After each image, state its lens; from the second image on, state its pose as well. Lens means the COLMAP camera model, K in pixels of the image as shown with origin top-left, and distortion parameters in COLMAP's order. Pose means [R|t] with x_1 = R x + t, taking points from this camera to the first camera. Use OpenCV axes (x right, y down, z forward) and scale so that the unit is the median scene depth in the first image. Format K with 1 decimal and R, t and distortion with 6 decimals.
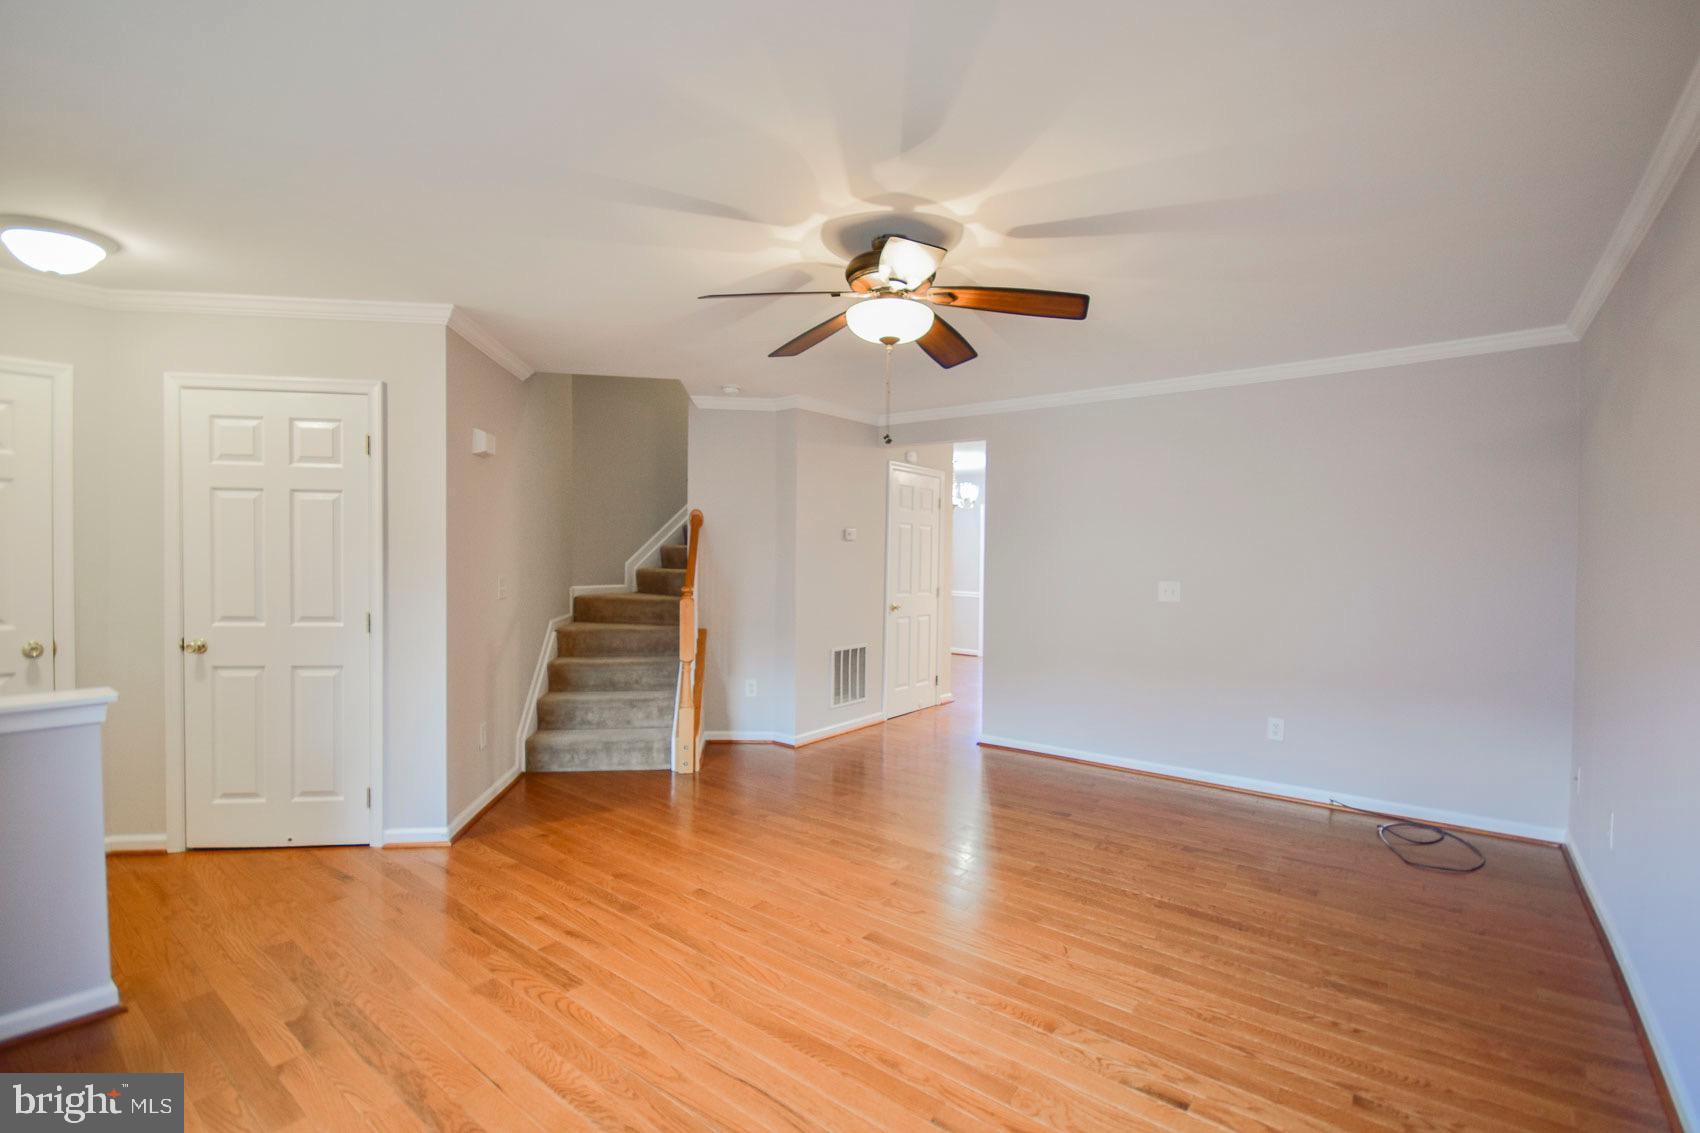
lens RADIAL K [[761.6, 0, 845.1], [0, 761.6, 566.5], [0, 0, 1]] dist [0.002579, -0.000387]
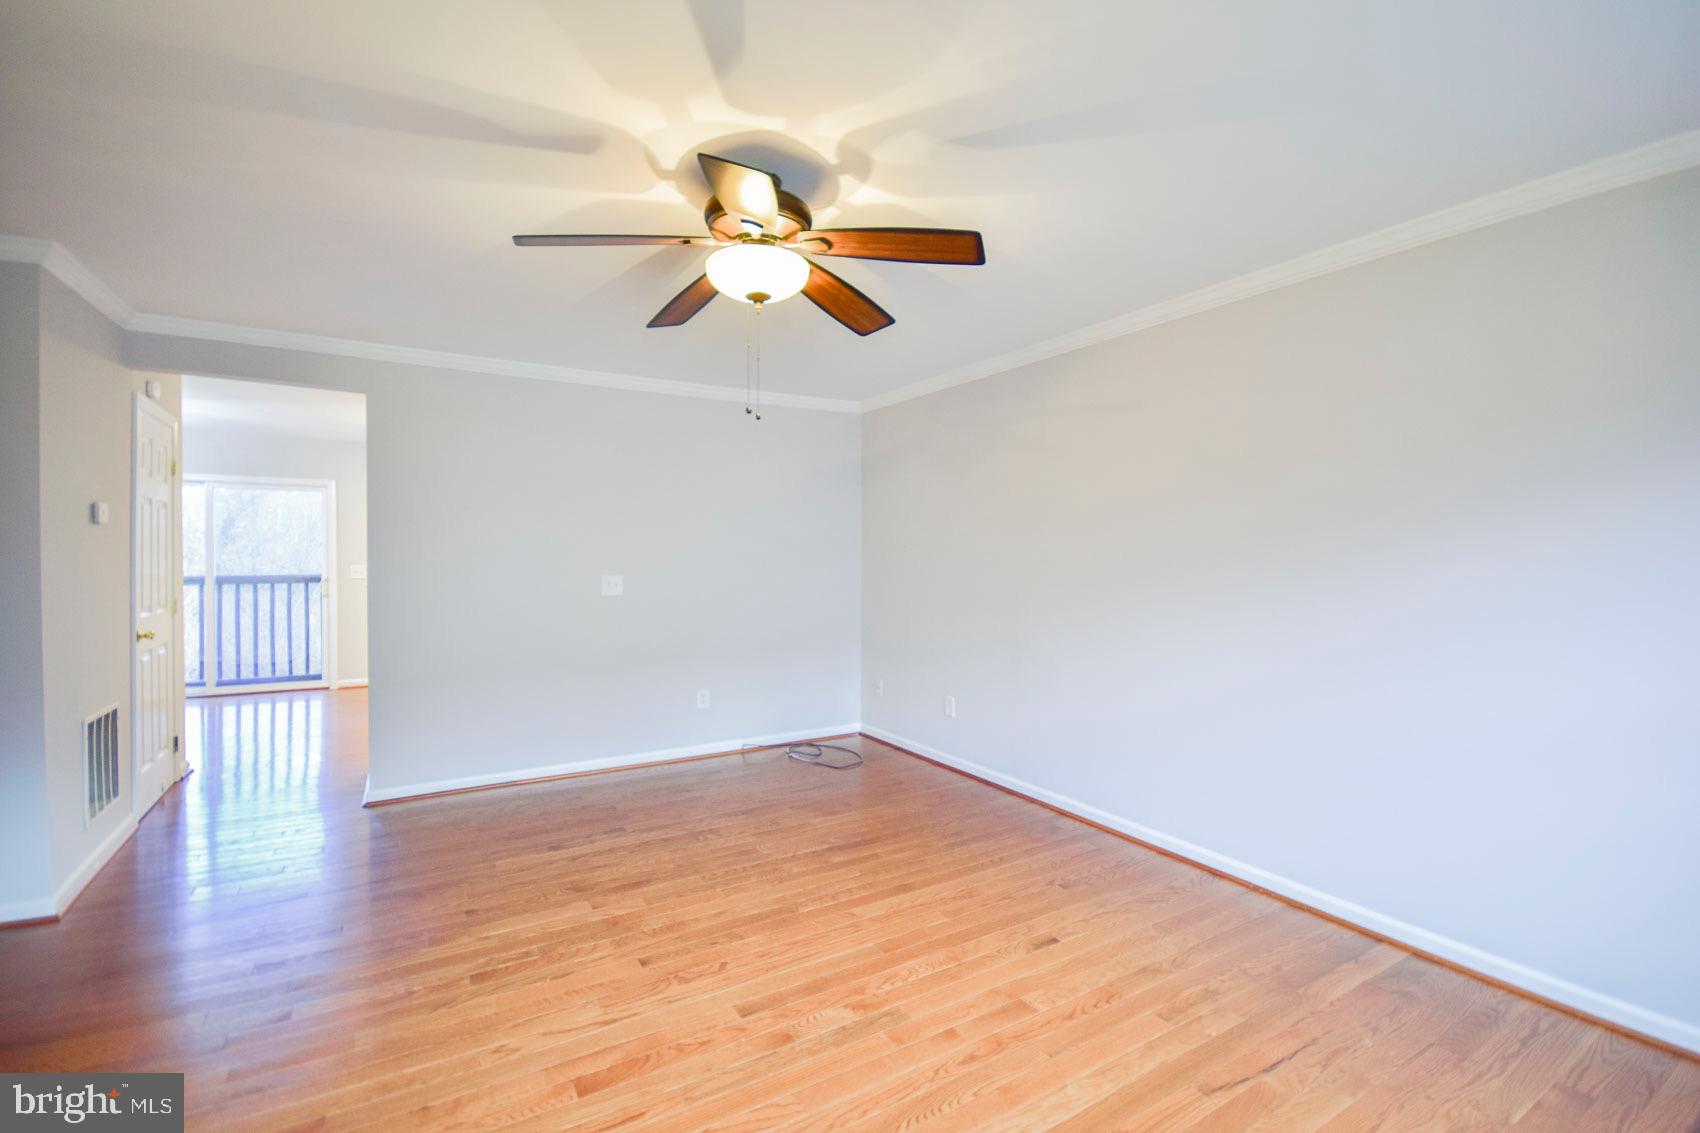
lens RADIAL K [[761.6, 0, 849.6], [0, 761.6, 559.2], [0, 0, 1]] dist [0.002579, -0.000387]
pose [[0.342825, -0.011436, 0.939330, -0.482360], [0.013378, 0.999884, 0.007291, -0.005288], [-0.939304, 0.010067, 0.342938, 0.418705]]
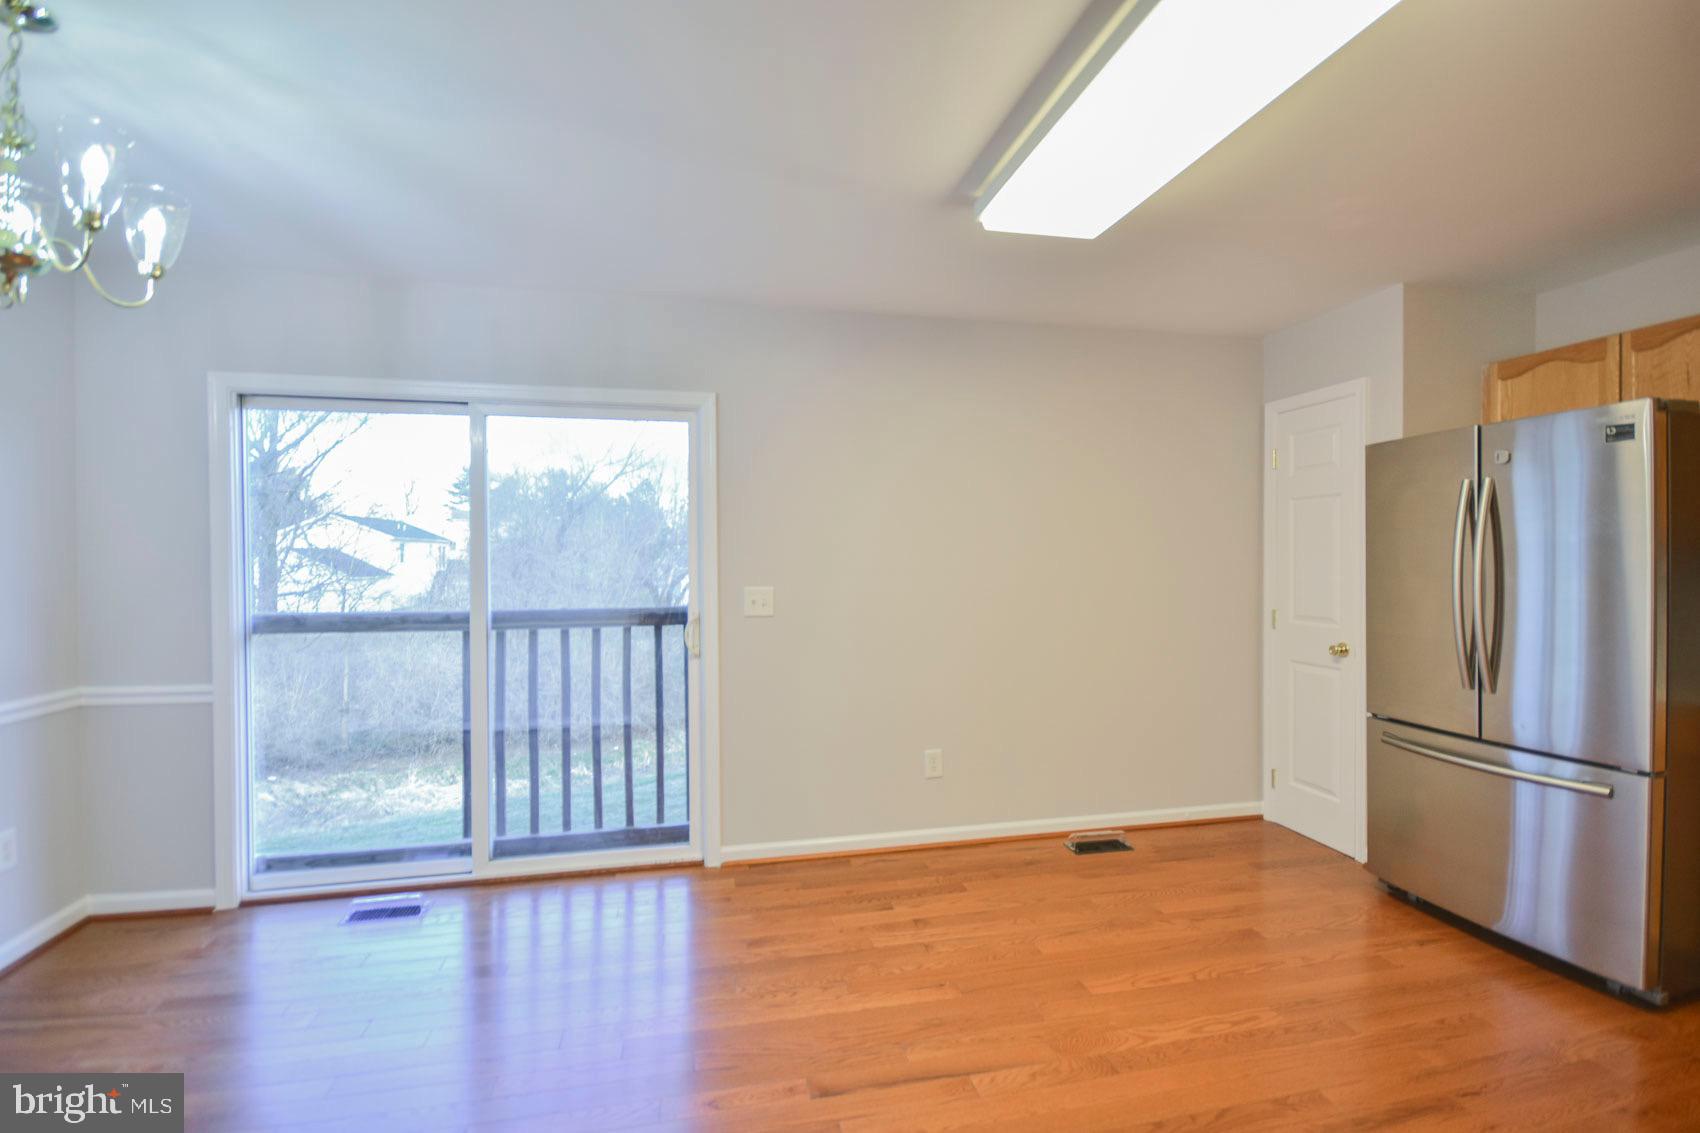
lens RADIAL K [[761.6, 0, 849.5], [0, 761.6, 564.7], [0, 0, 1]] dist [0.002579, -0.000387]
pose [[0.654214, -0.016747, 0.756124, -0.058481], [0.020474, 0.999781, 0.004429, -0.011928], [-0.756032, 0.012583, 0.654413, 1.043216]]
